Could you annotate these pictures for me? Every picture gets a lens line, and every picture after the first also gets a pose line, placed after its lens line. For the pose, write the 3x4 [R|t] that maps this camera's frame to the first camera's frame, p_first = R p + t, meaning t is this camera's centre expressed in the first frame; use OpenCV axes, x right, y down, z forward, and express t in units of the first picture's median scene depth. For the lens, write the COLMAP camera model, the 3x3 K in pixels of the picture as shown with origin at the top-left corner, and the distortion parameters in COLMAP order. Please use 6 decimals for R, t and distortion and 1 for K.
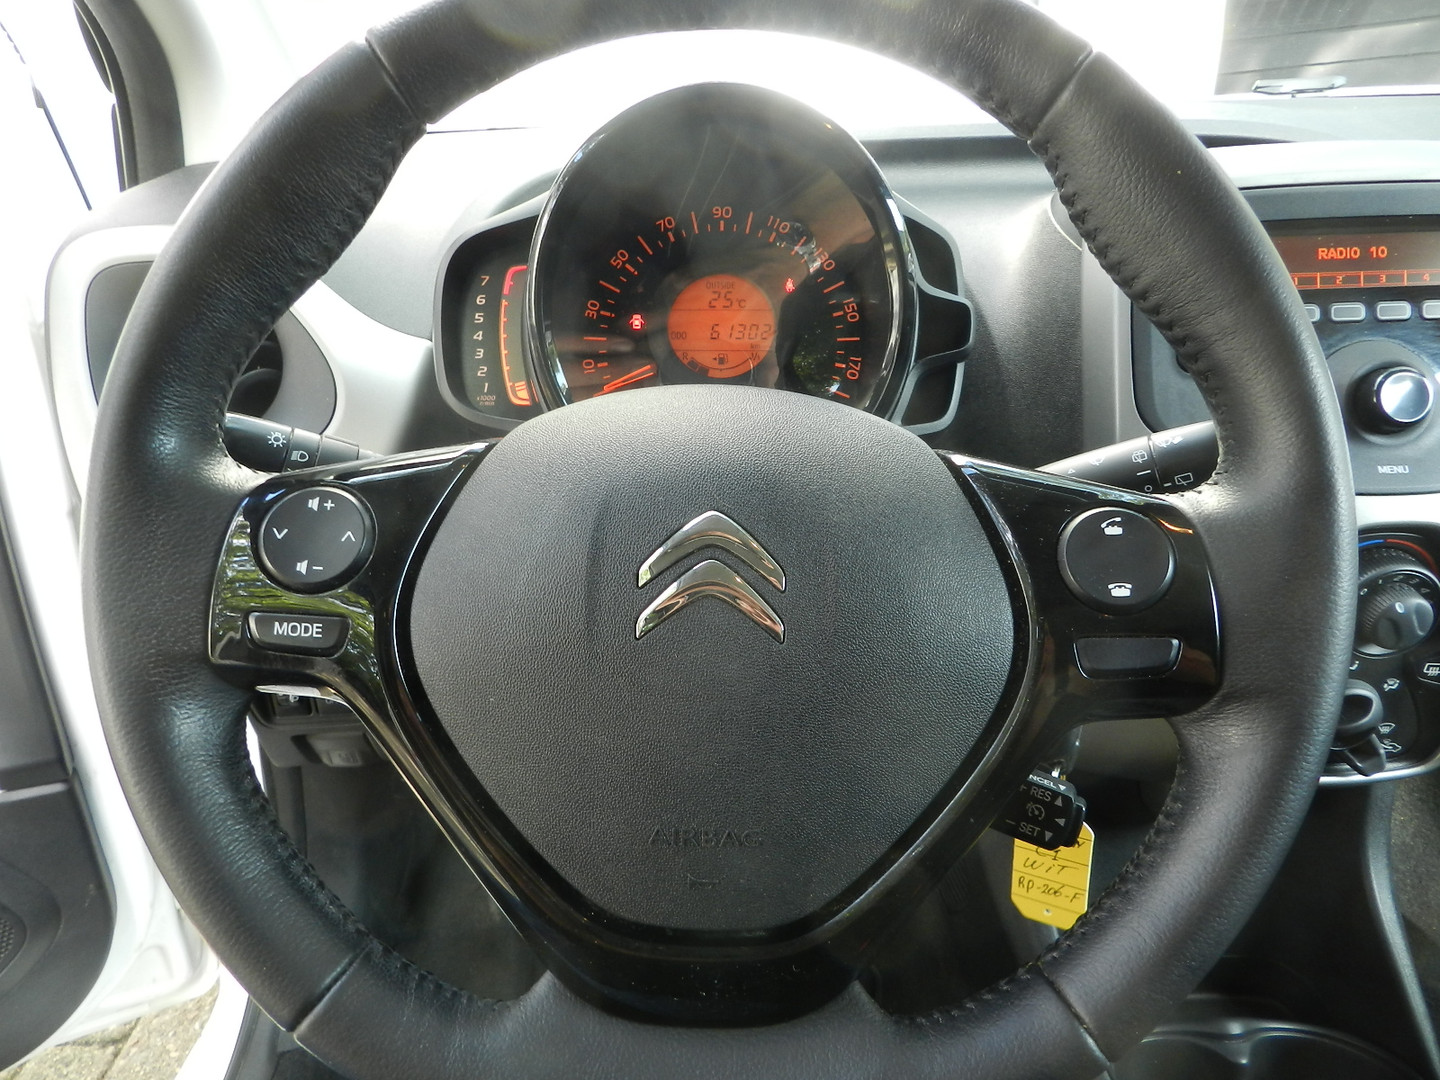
lens RADIAL K [[956.0, 0, 720.0], [0, 956.0, 540.0], [0, 0, 1]] dist [0.022465, -0.031414]
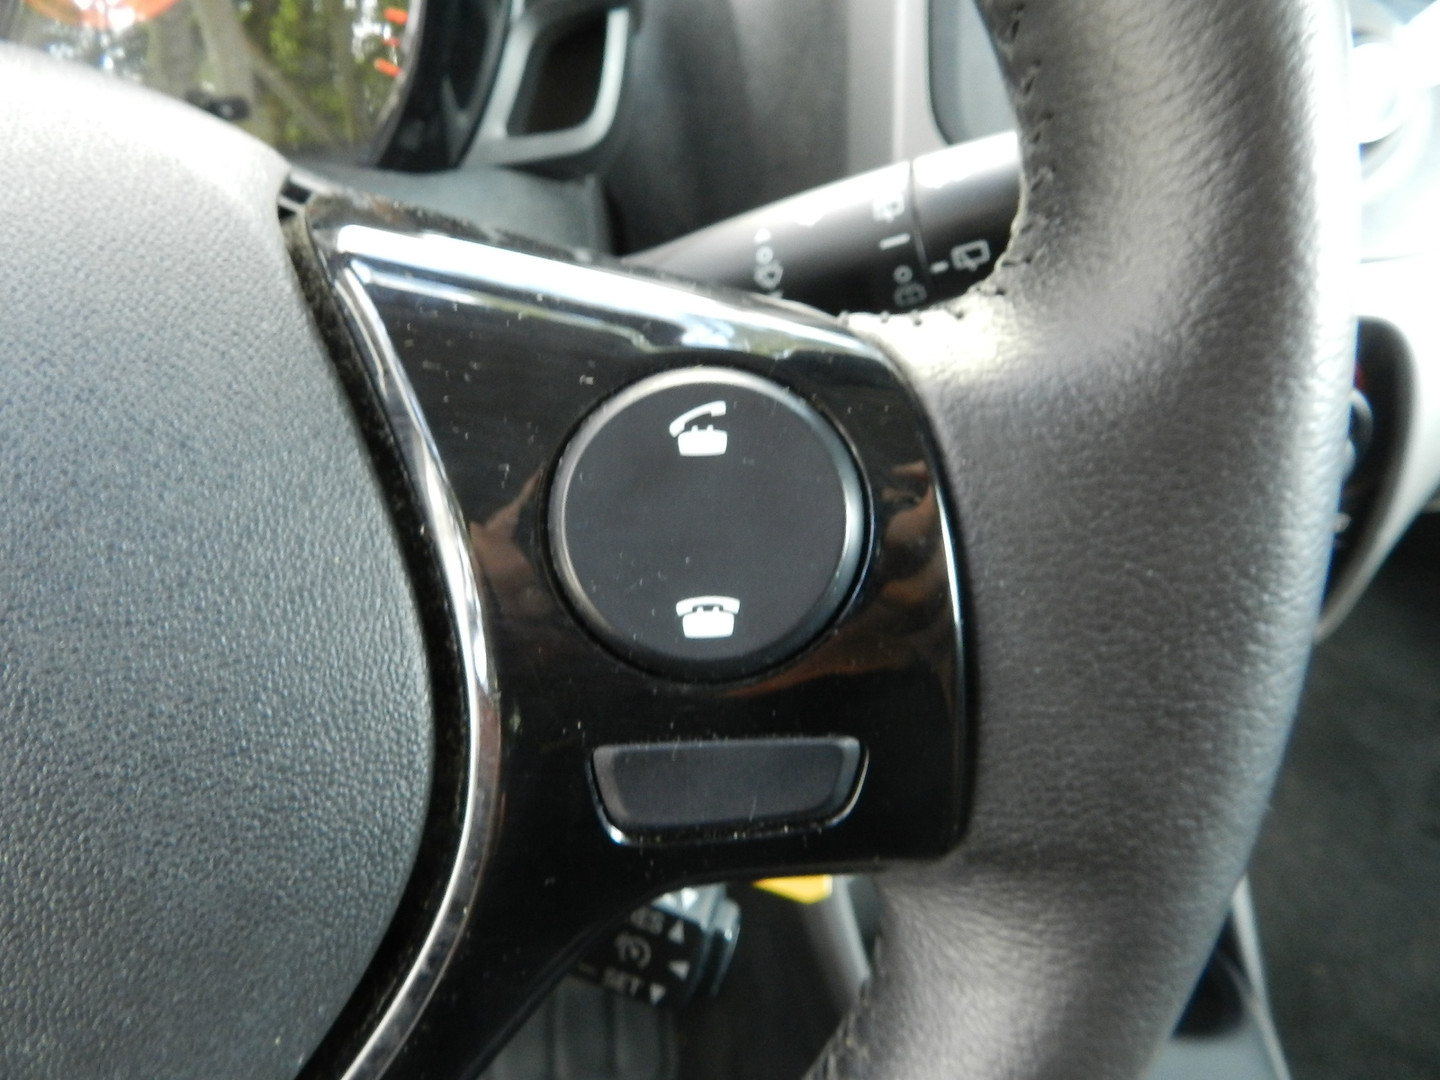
lens RADIAL K [[956.0, 0, 720.0], [0, 956.0, 540.0], [0, 0, 1]] dist [0.022465, -0.031414]
pose [[0.991648, -0.042204, 0.121873, 0.386840], [0.009053, 0.965391, 0.260650, -0.069193], [-0.128656, -0.257369, 0.957710, 0.679571]]
